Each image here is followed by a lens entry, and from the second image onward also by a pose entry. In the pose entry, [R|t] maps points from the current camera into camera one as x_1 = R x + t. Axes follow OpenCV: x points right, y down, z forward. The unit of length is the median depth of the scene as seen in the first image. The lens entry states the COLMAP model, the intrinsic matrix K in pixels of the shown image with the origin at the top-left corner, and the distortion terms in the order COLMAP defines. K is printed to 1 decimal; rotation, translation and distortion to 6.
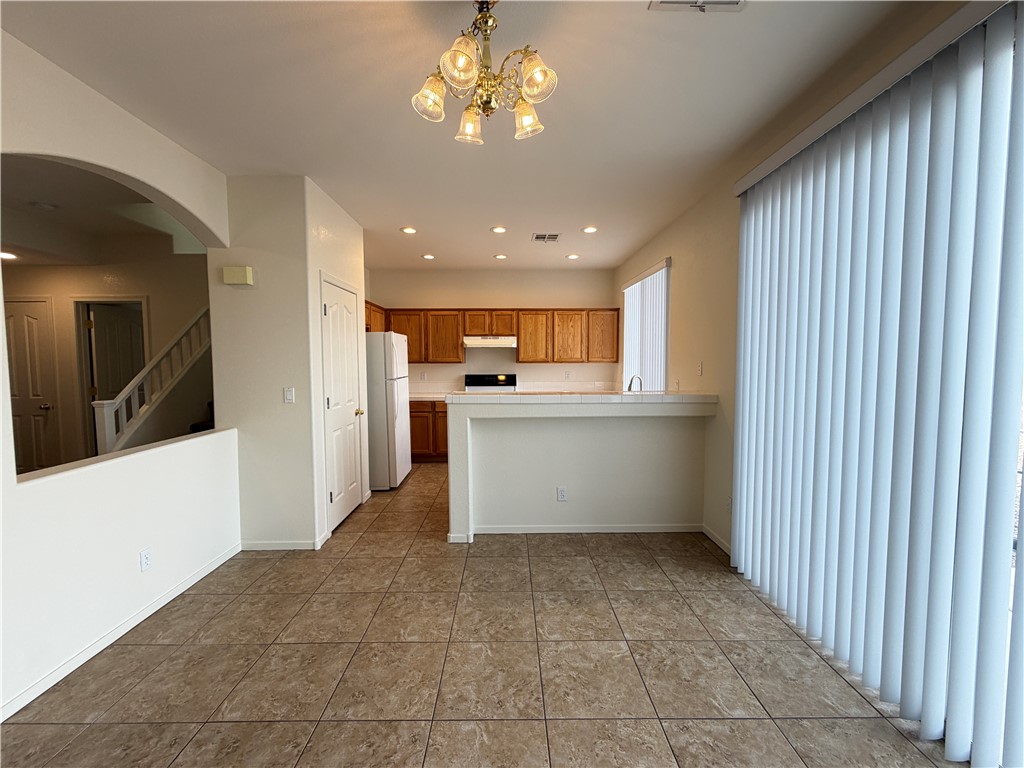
lens RADIAL K [[412.1, 0, 513.6], [0, 412.1, 385.2], [0, 0, 1]] dist [0.000062, -0.000031]
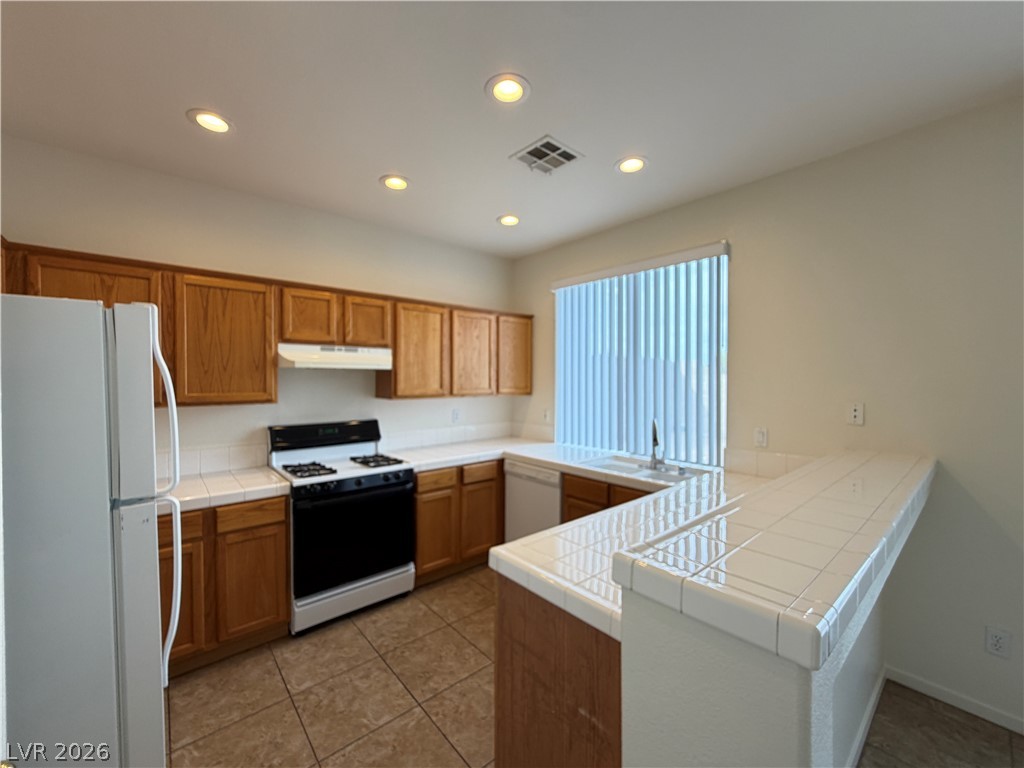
lens RADIAL K [[412.1, 0, 511.7], [0, 412.1, 379.6], [0, 0, 1]] dist [0.000062, -0.000031]
pose [[0.758497, 0.002411, 0.651672, -0.220702], [0.031685, 0.998674, -0.040573, -0.052620], [-0.650905, 0.051423, 0.757415, 0.501752]]
